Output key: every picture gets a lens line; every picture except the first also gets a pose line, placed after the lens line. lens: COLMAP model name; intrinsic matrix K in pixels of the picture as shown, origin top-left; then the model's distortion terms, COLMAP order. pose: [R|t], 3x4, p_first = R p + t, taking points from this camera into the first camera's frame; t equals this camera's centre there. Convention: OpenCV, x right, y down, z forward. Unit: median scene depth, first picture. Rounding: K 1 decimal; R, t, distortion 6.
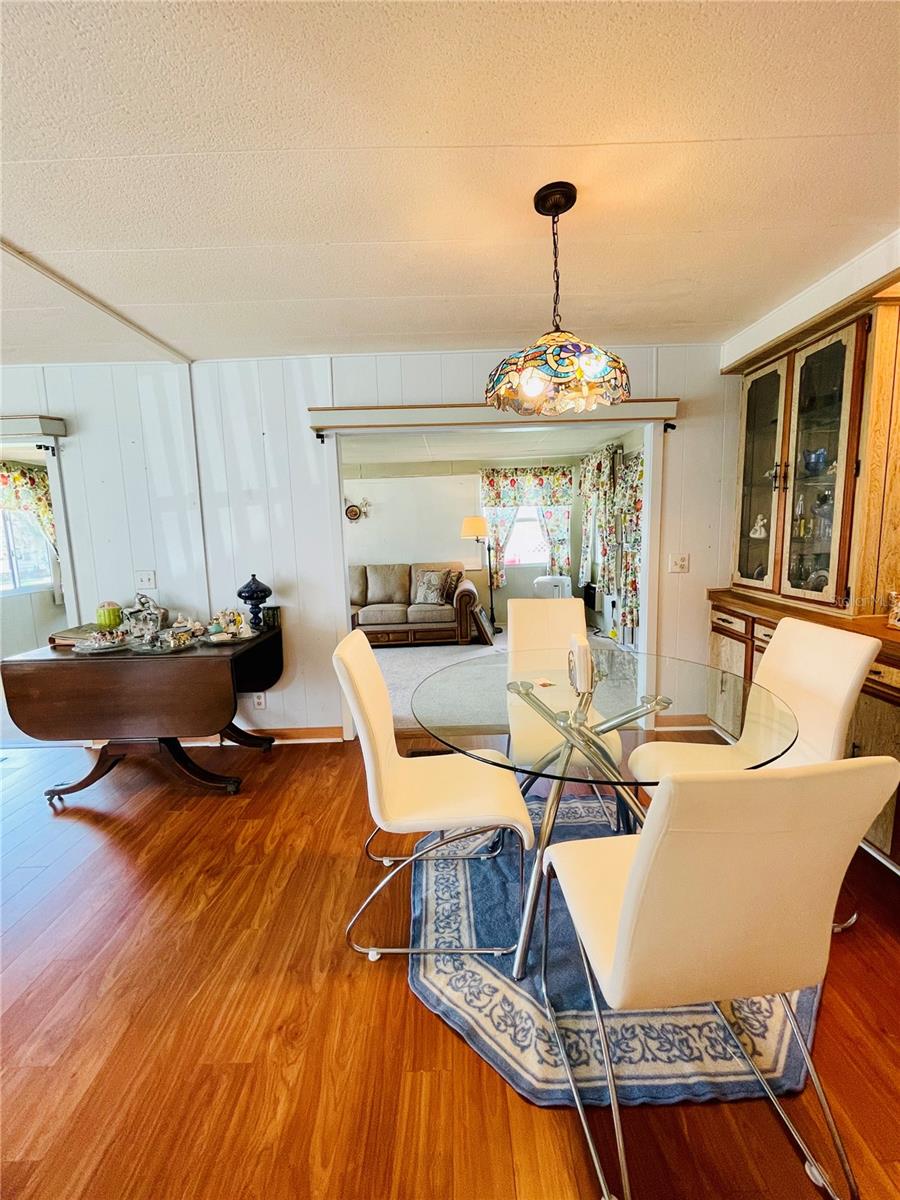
lens RADIAL K [[487.6, 0, 451.3], [0, 487.6, 595.4], [0, 0, 1]] dist [-0.004455, 0.000977]
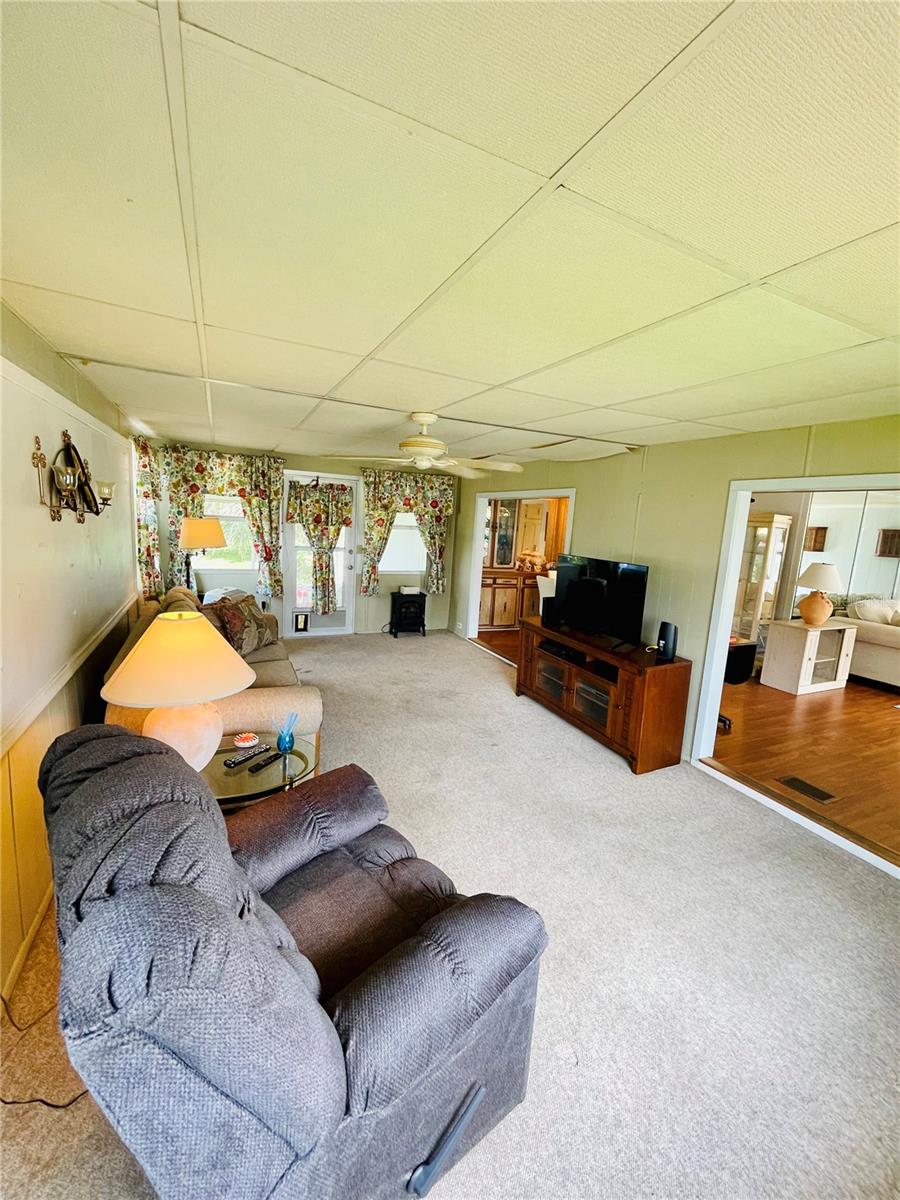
lens RADIAL K [[487.6, 0, 451.9], [0, 487.6, 594.6], [0, 0, 1]] dist [-0.004455, 0.000977]
pose [[-0.431268, -0.134700, 0.892112, -1.594797], [0.069121, 0.980953, 0.181528, -0.339849], [-0.899572, 0.139951, -0.413743, 2.149980]]
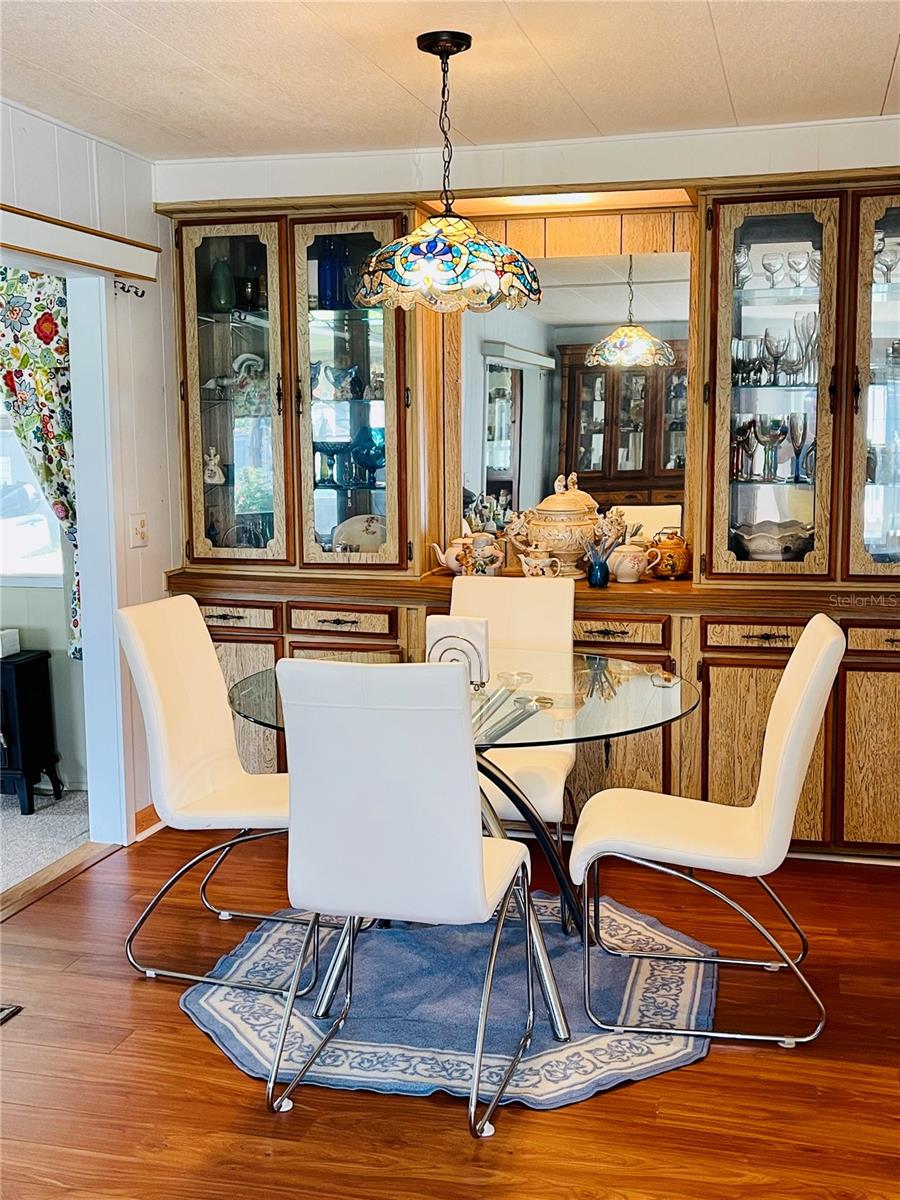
lens RADIAL K [[1310.8, 0, 456.4], [0, 1310.8, 600.5], [0, 0, 1]] dist [0.062461, 0.000000]
pose [[0.257608, -0.097902, 0.961277, -0.952063], [0.128743, 0.989461, 0.066272, -0.041214], [-0.957634, 0.106685, 0.267498, 0.261242]]
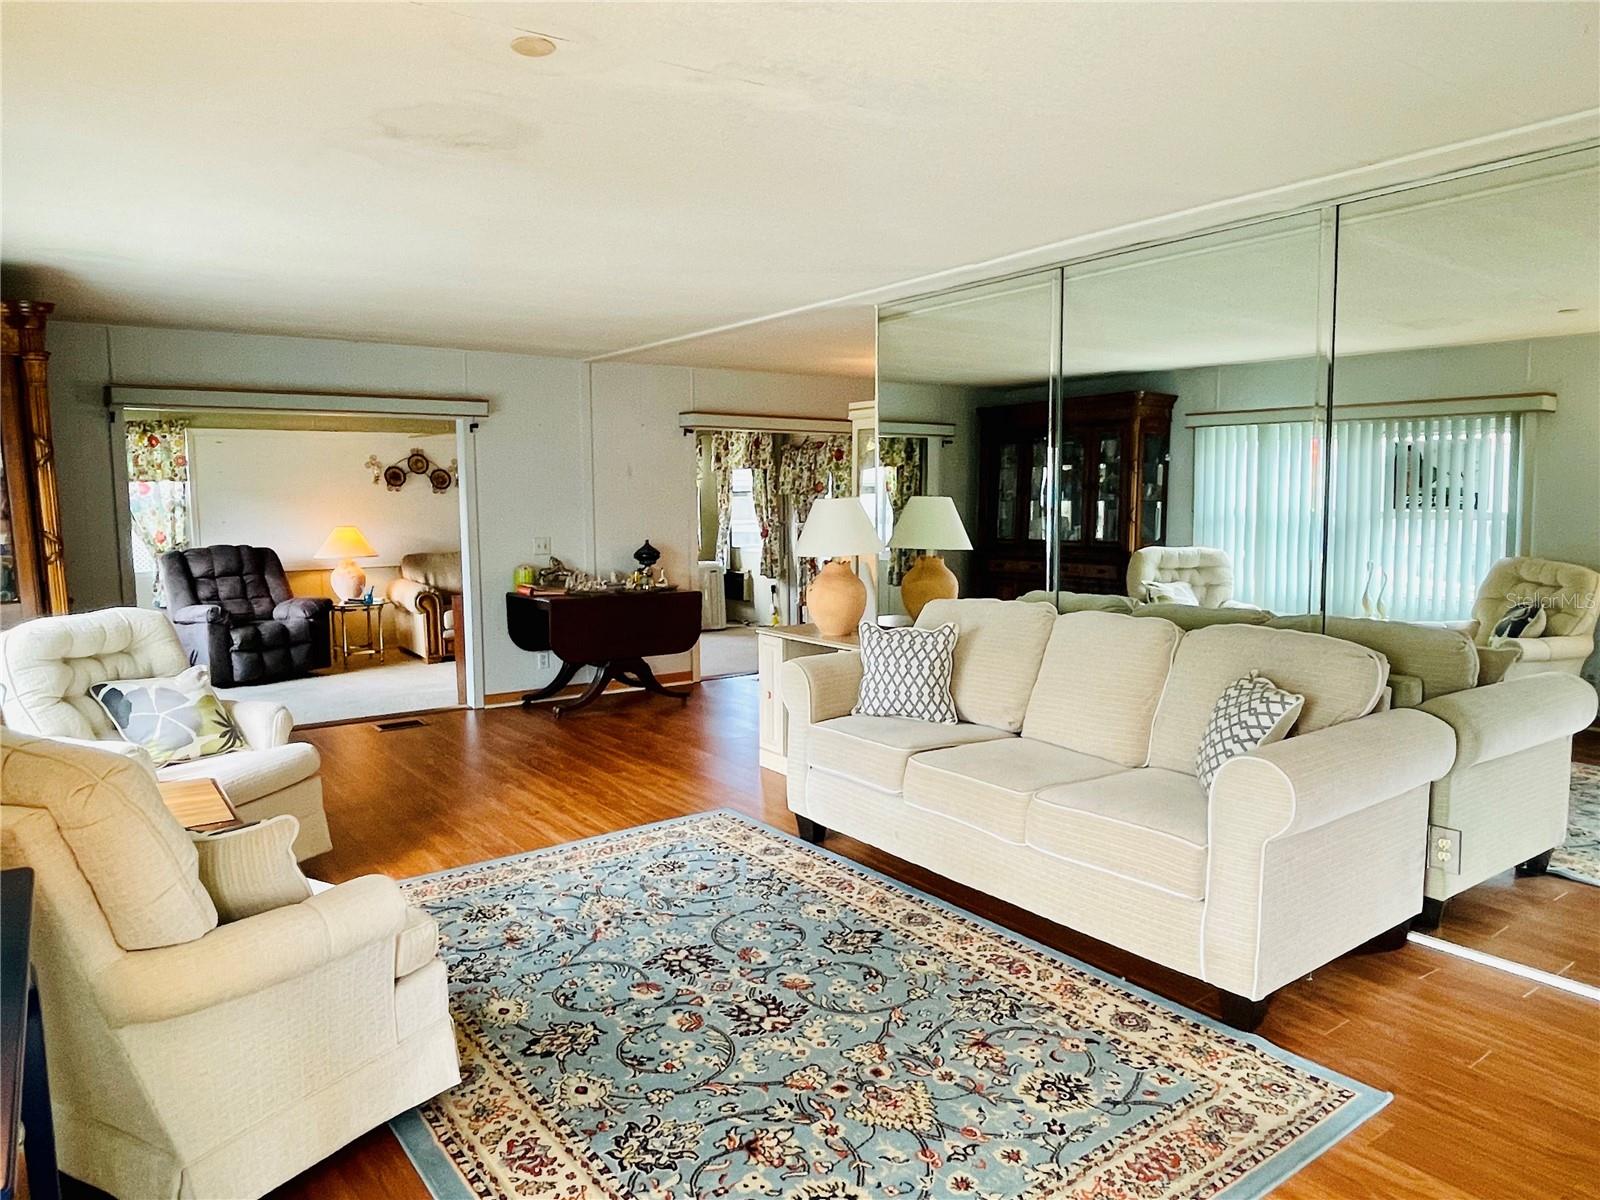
lens RADIAL K [[1057.2, 0, 791.3], [0, 1057.2, 602.1], [0, 0, 1]] dist [0.002996, -0.011986]
pose [[0.811426, -0.033854, 0.583473, -1.650715], [0.061209, 0.997753, -0.027232, 0.203893], [-0.581241, 0.057811, 0.811676, -1.334459]]
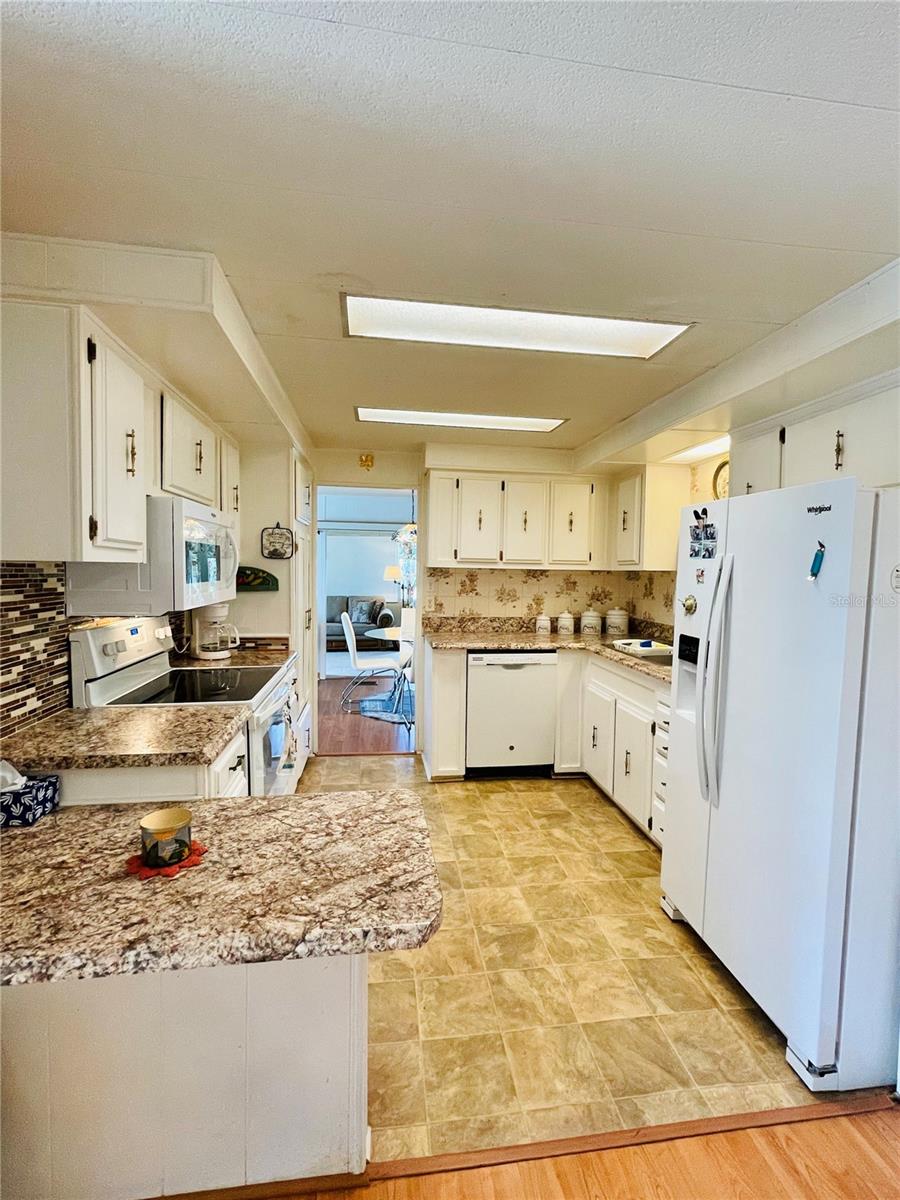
lens RADIAL K [[547.4, 0, 455.8], [0, 547.4, 594.6], [0, 0, 1]] dist [-0.008128, 0.003153]
pose [[0.987957, 0.037720, 0.150062, -0.023292], [-0.024687, 0.995833, -0.087785, 0.147253], [-0.152748, 0.083023, 0.984772, -1.441277]]
